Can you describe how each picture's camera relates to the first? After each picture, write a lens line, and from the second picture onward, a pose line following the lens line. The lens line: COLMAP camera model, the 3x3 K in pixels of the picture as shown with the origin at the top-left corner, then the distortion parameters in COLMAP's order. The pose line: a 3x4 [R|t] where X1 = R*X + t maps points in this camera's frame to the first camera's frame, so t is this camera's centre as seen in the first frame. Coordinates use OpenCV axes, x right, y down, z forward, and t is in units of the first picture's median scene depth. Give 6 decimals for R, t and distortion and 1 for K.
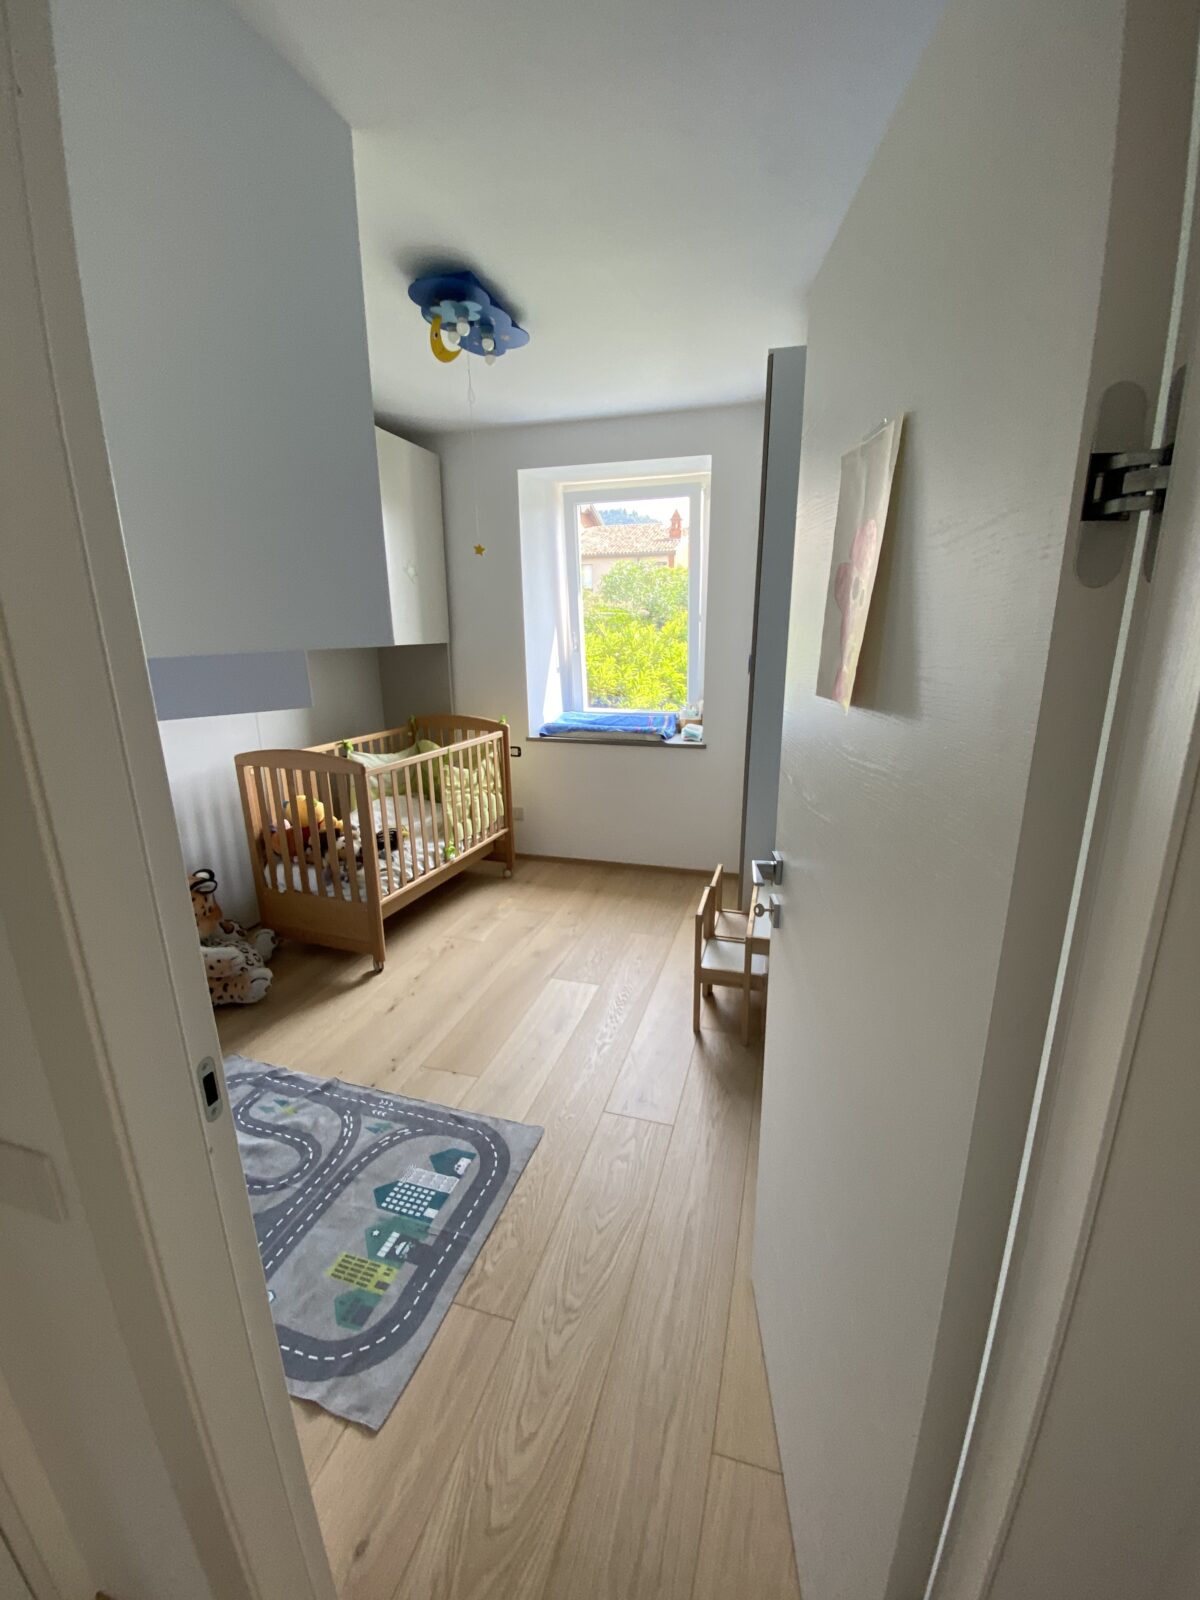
lens RADIAL K [[646.9, 0, 601.2], [0, 646.9, 804.1], [0, 0, 1]] dist [-0.000693, -0.000042]
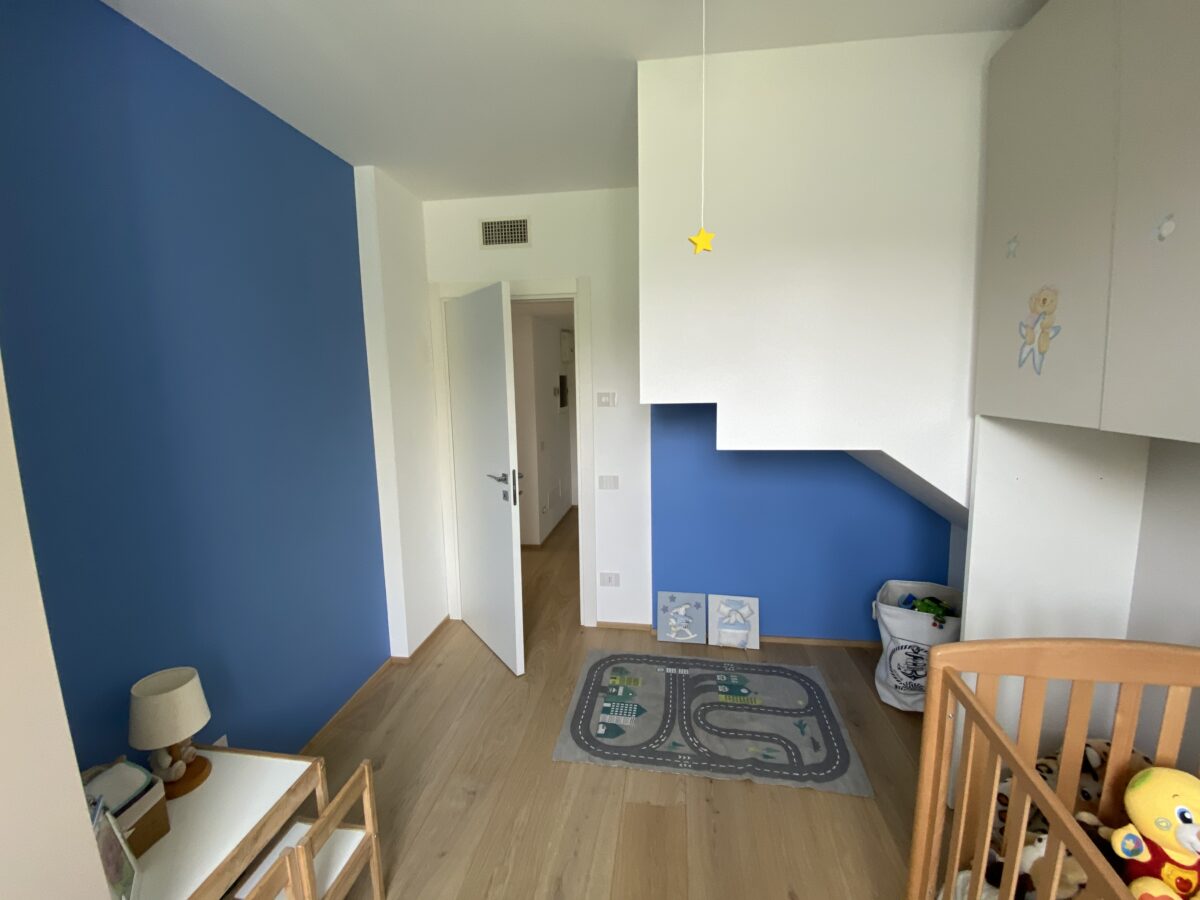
lens RADIAL K [[485.2, 0, 599.1], [0, 485.2, 452.5], [0, 0, 1]] dist [-0.000693, -0.000042]
pose [[-0.988409, 0.048827, -0.143747, -0.075604], [-0.015187, 0.910315, 0.413637, -0.533724], [0.151052, 0.411026, -0.899022, 1.803813]]
